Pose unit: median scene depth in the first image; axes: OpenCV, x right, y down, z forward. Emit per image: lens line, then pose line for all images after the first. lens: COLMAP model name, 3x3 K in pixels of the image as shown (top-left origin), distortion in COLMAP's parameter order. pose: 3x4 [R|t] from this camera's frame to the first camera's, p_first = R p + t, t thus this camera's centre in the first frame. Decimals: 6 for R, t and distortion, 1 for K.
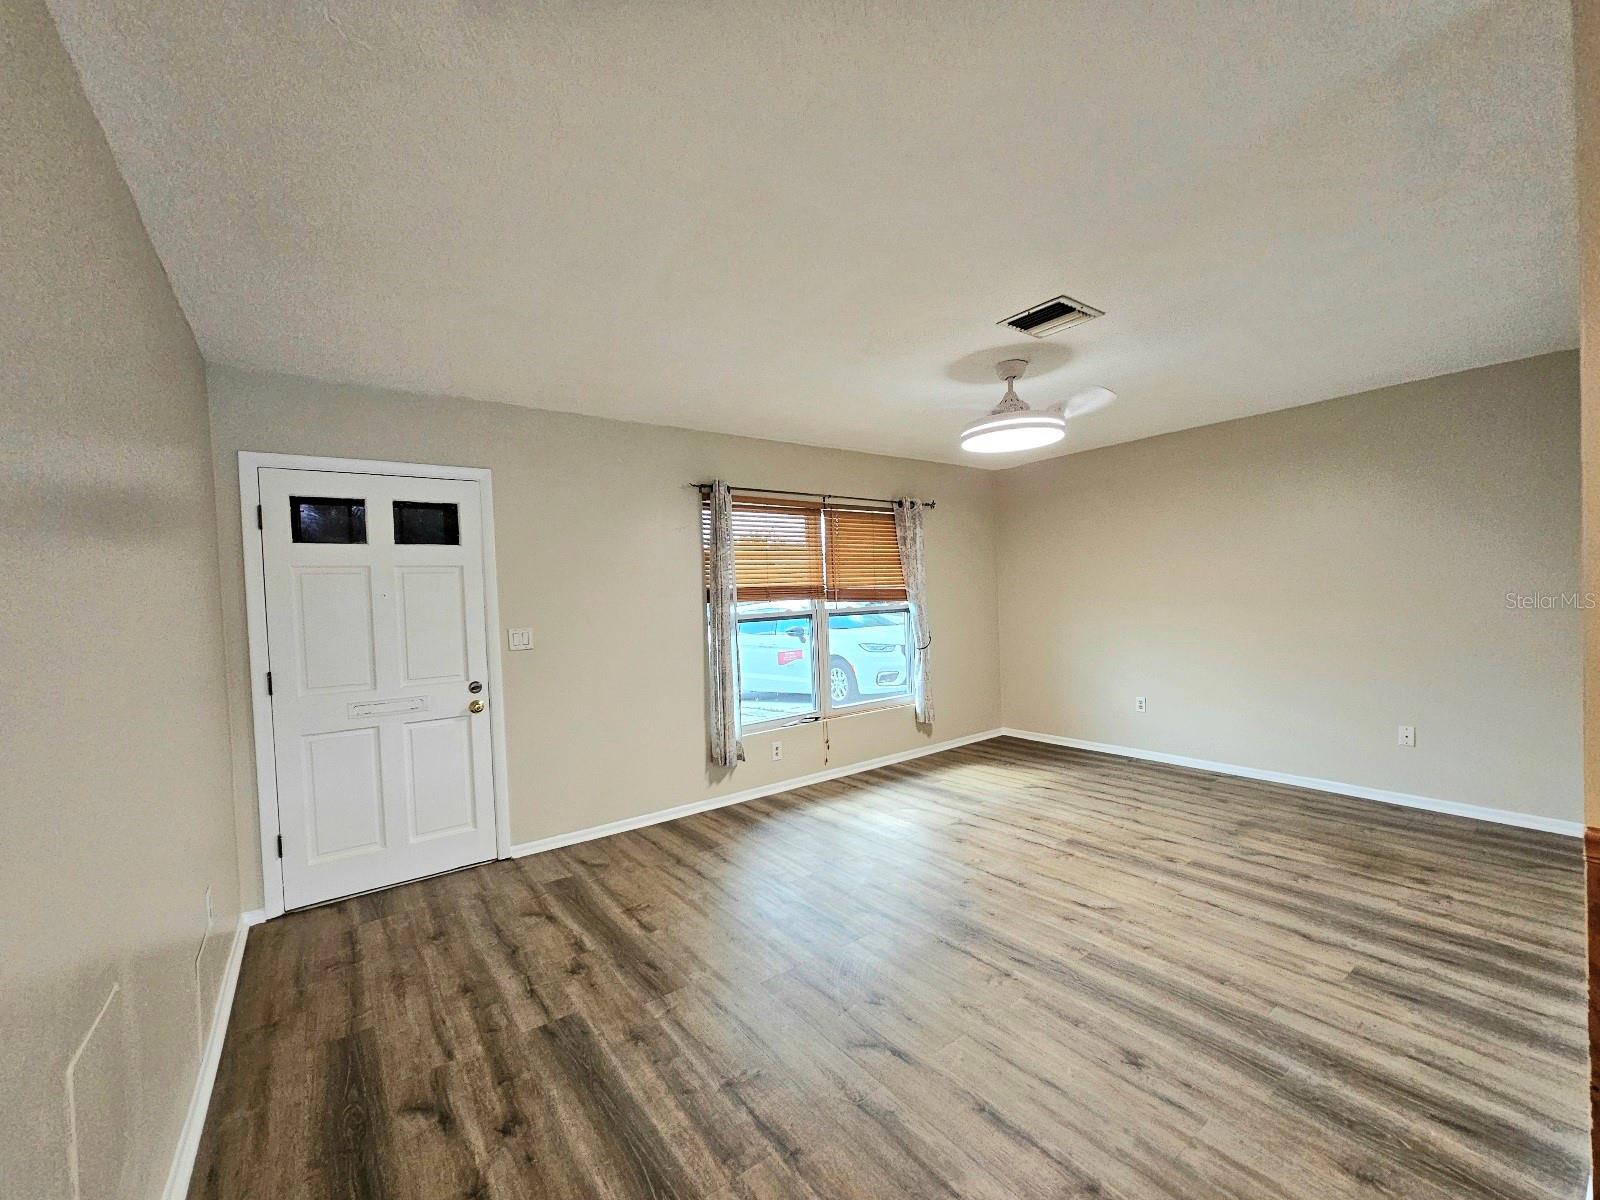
lens RADIAL K [[655.4, 0, 806.9], [0, 655.4, 612.7], [0, 0, 1]] dist [-0.005947, 0.003152]
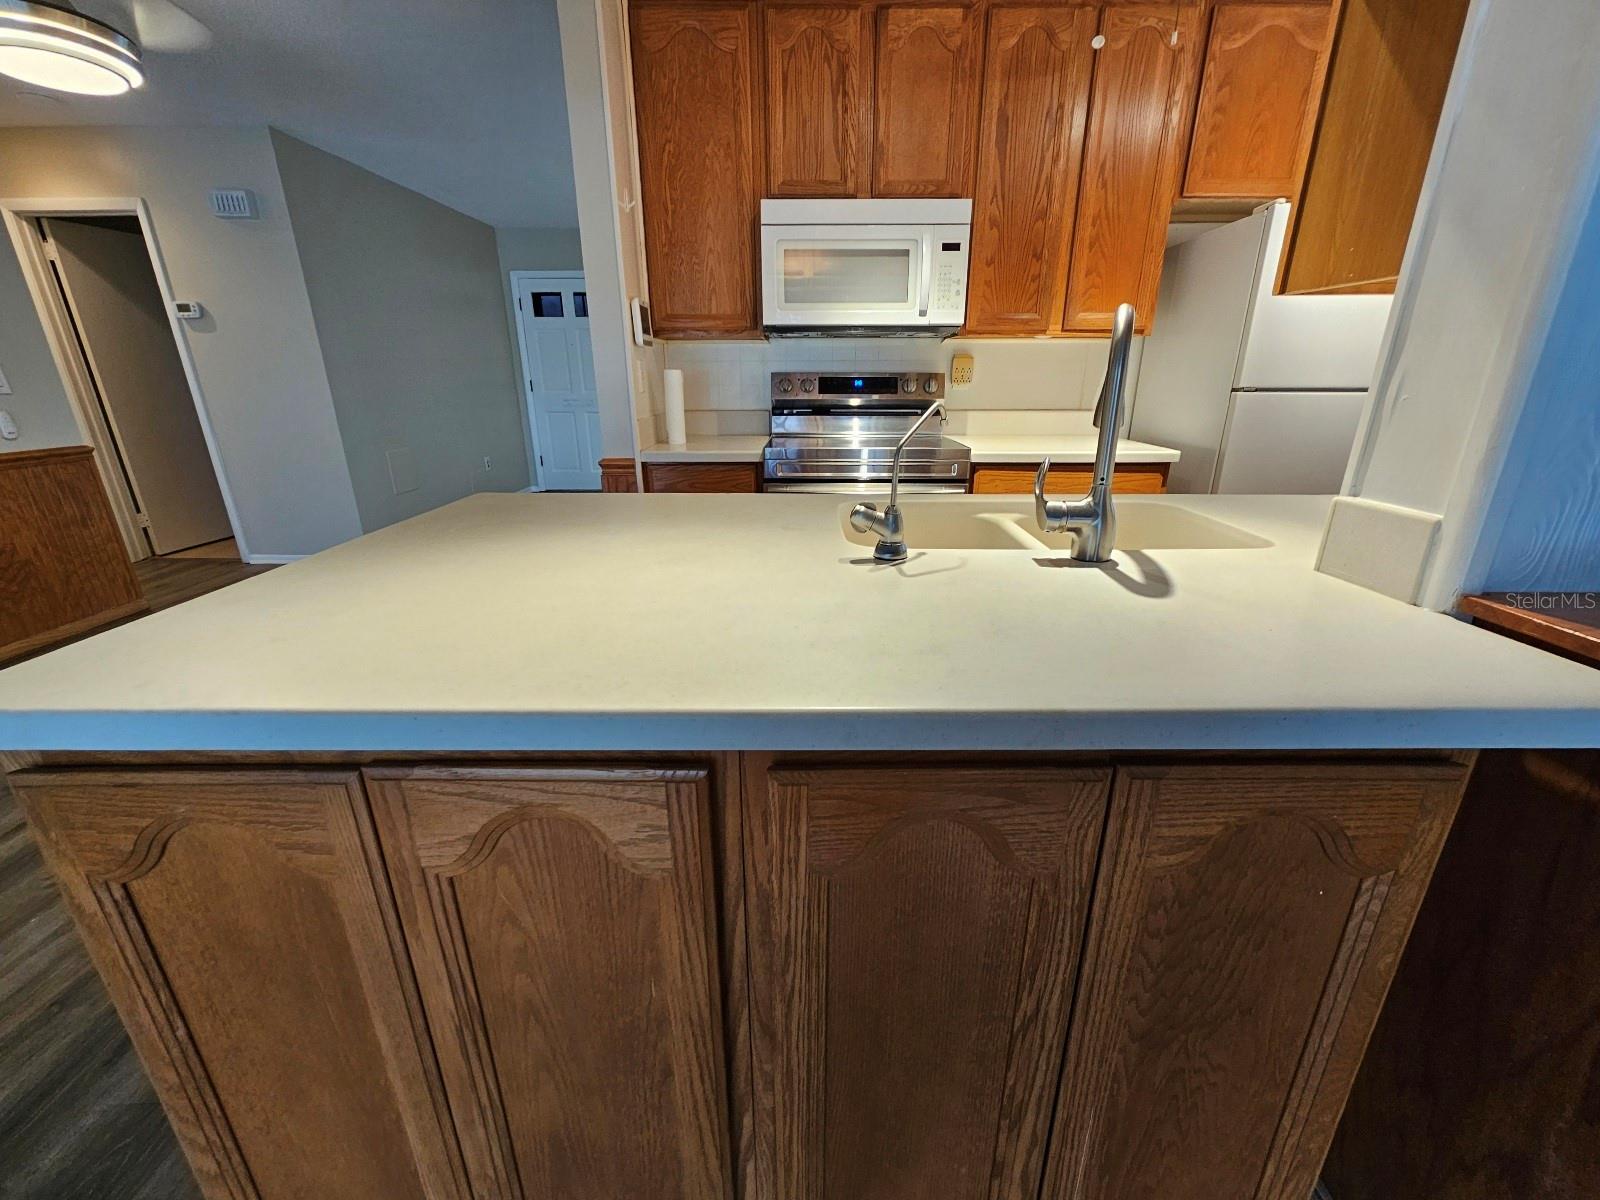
lens RADIAL K [[655.4, 0, 802.5], [0, 655.4, 605.0], [0, 0, 1]] dist [-0.005947, 0.003152]
pose [[0.799483, 0.237714, -0.551650, 1.218829], [-0.044061, 0.939097, 0.340815, 0.009277], [0.599070, -0.248170, 0.761267, -0.306907]]
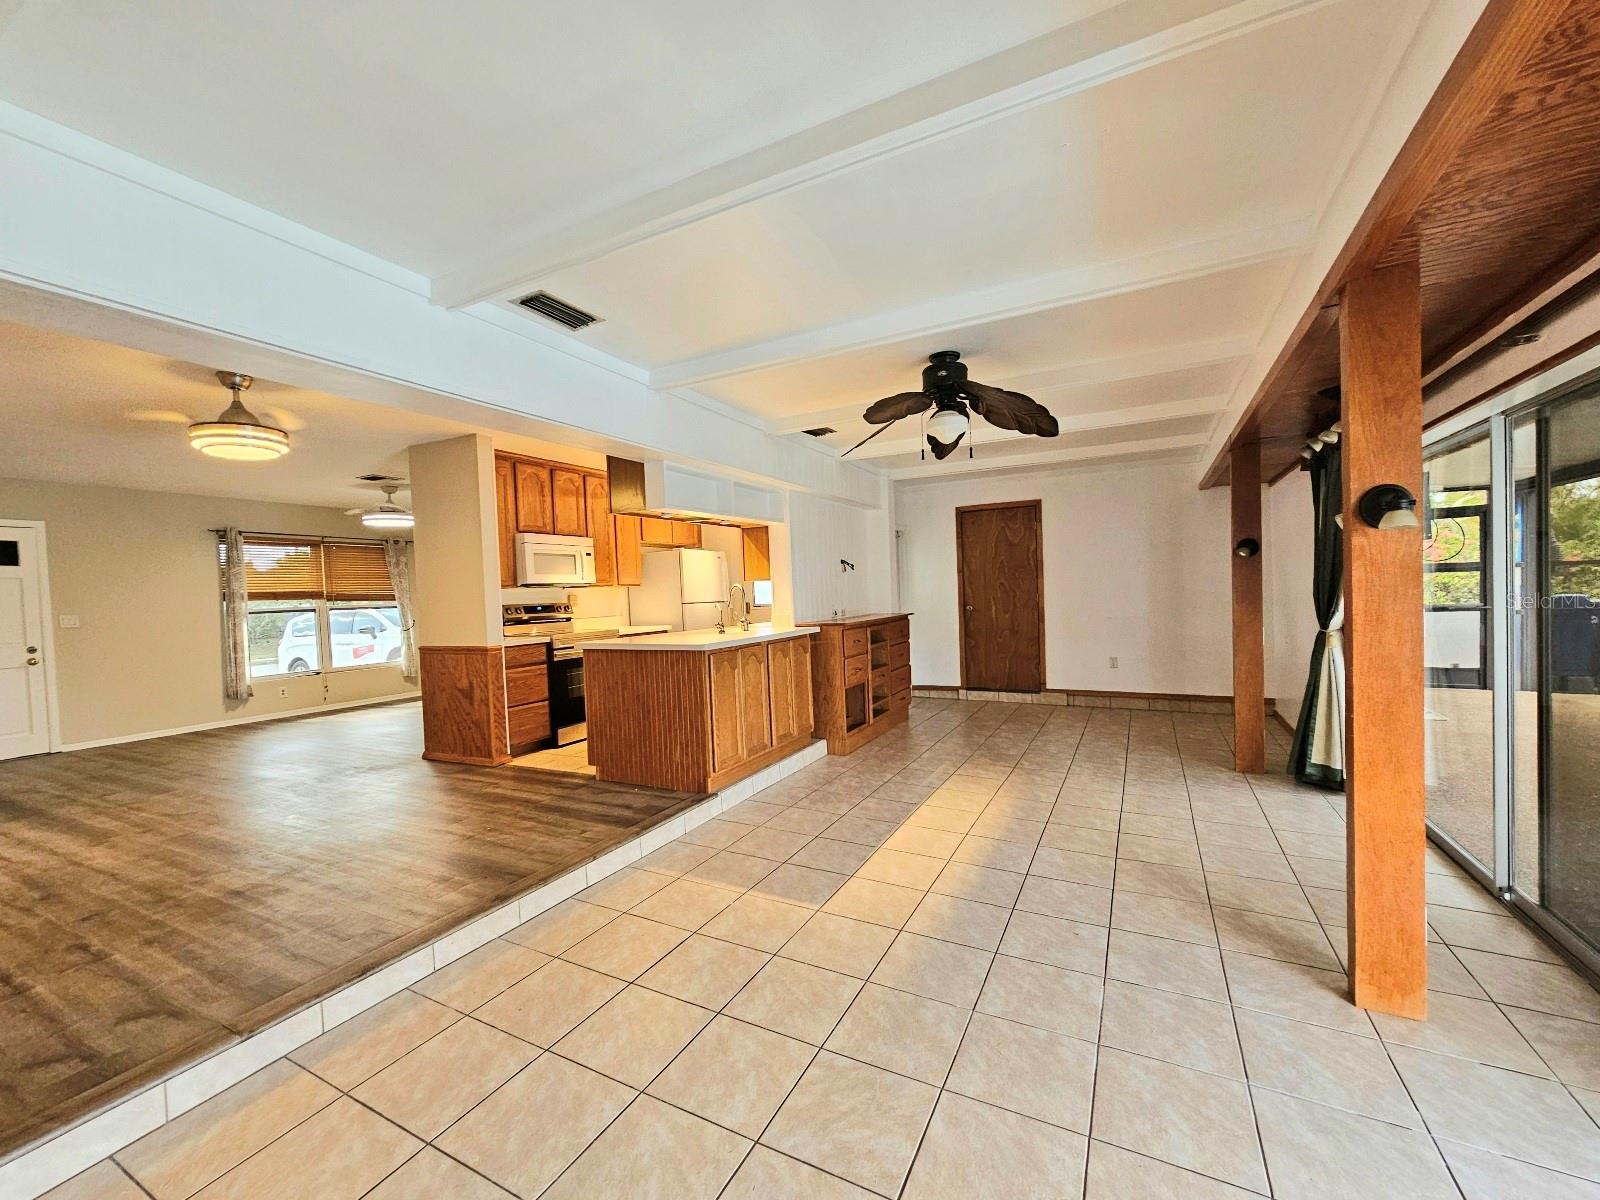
lens RADIAL K [[655.4, 0, 804.6], [0, 655.4, 612.3], [0, 0, 1]] dist [-0.005947, 0.003152]
pose [[0.897293, -0.008145, 0.441360, 0.573885], [0.013663, 0.999863, -0.009325, 0.063547], [-0.441224, 0.014397, 0.897282, -1.485241]]
